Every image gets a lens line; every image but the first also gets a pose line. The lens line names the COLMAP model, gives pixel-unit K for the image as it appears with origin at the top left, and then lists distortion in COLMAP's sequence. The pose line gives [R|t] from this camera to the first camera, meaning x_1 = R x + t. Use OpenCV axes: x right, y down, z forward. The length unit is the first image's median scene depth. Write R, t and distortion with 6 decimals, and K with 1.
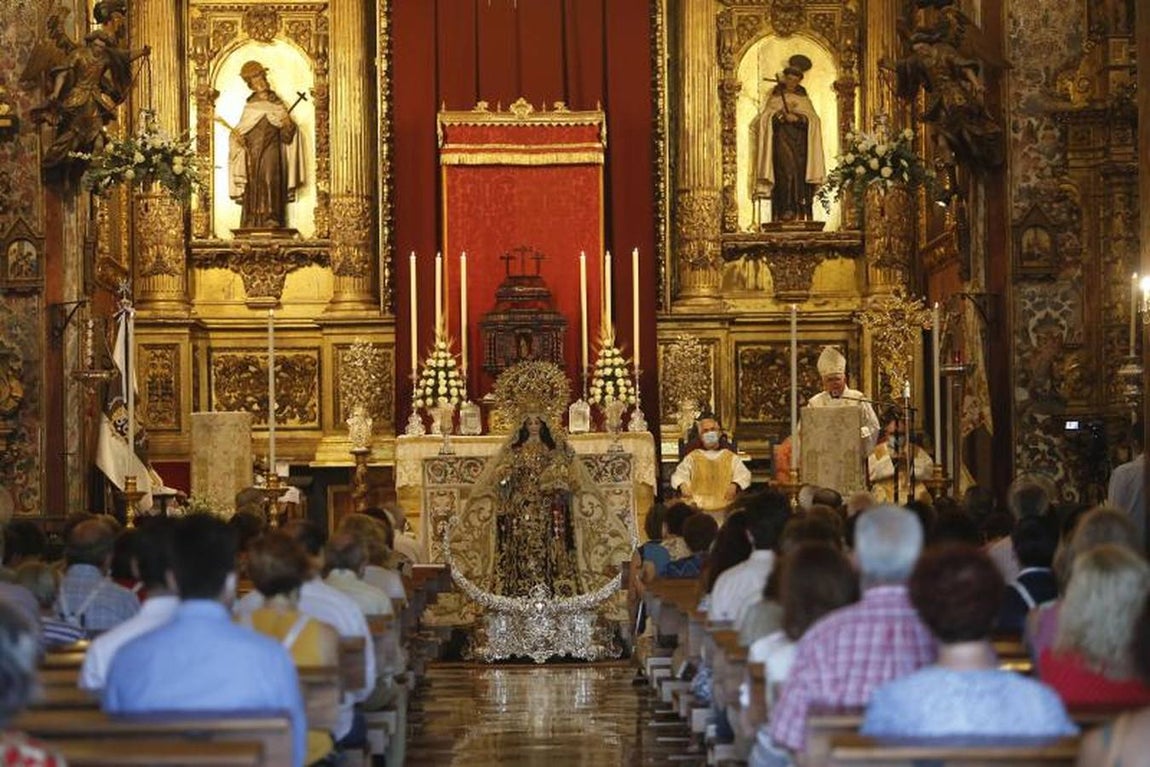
lens RADIAL K [[3578.5, 0, 575.7], [0, 3578.5, 383.7], [0, 0, 1]] dist [0.023011, 0.213582]
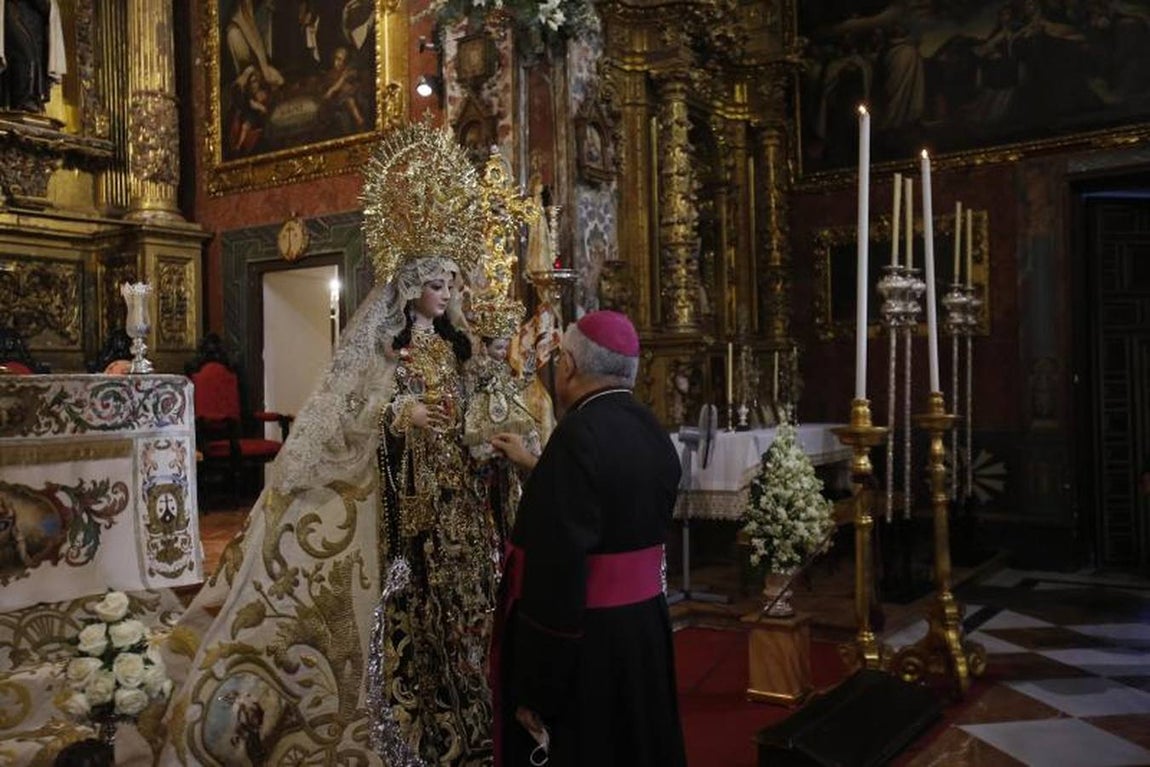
lens RADIAL K [[1083.6, 0, 569.3], [0, 1083.6, 381.4], [0, 0, 1]] dist [-0.009635, 0.076373]
pose [[0.569862, 0.010685, 0.821671, -0.083165], [-0.015469, 0.999878, -0.002275, 0.017822], [-0.821595, -0.011414, 0.569958, 0.768421]]
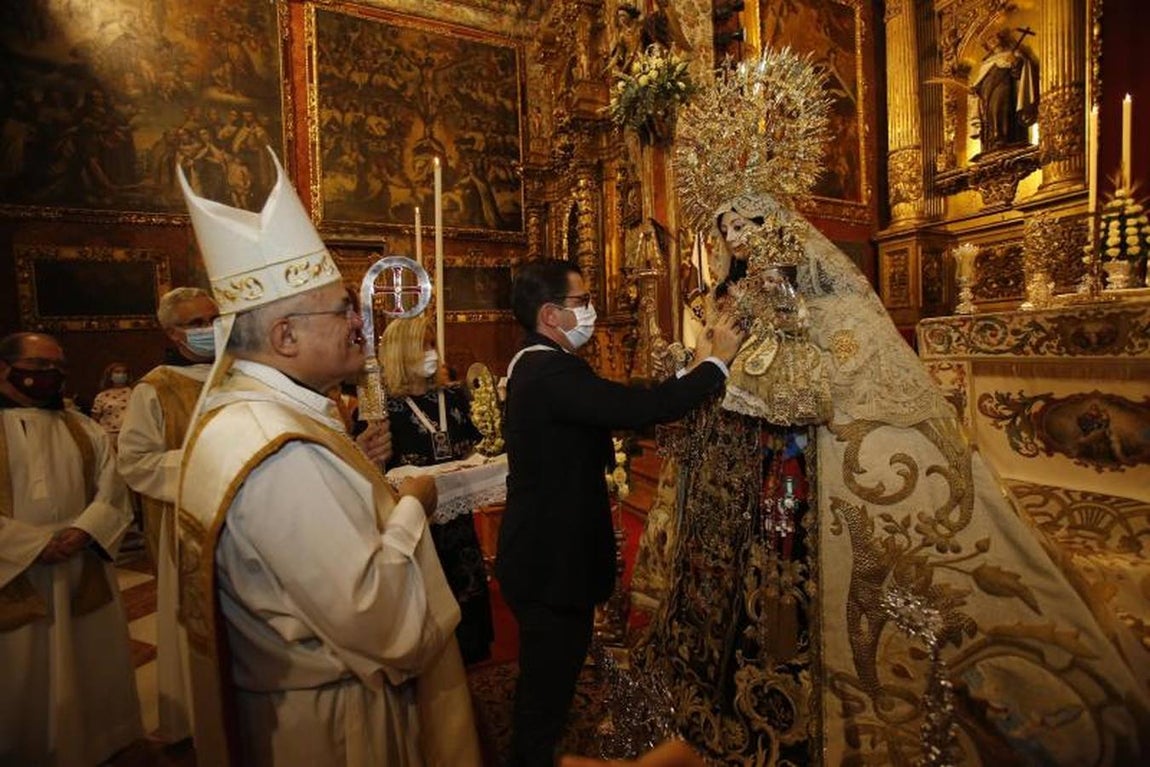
lens RADIAL K [[519.3, 0, 575.0], [0, 519.3, 383.5], [0, 0, 1]] dist [-0.062285, 0.022645]
pose [[0.398301, 0.044593, -0.916170, 0.026792], [0.070293, 0.994396, 0.078960, 0.018234], [0.914558, -0.095850, 0.392934, 0.801302]]
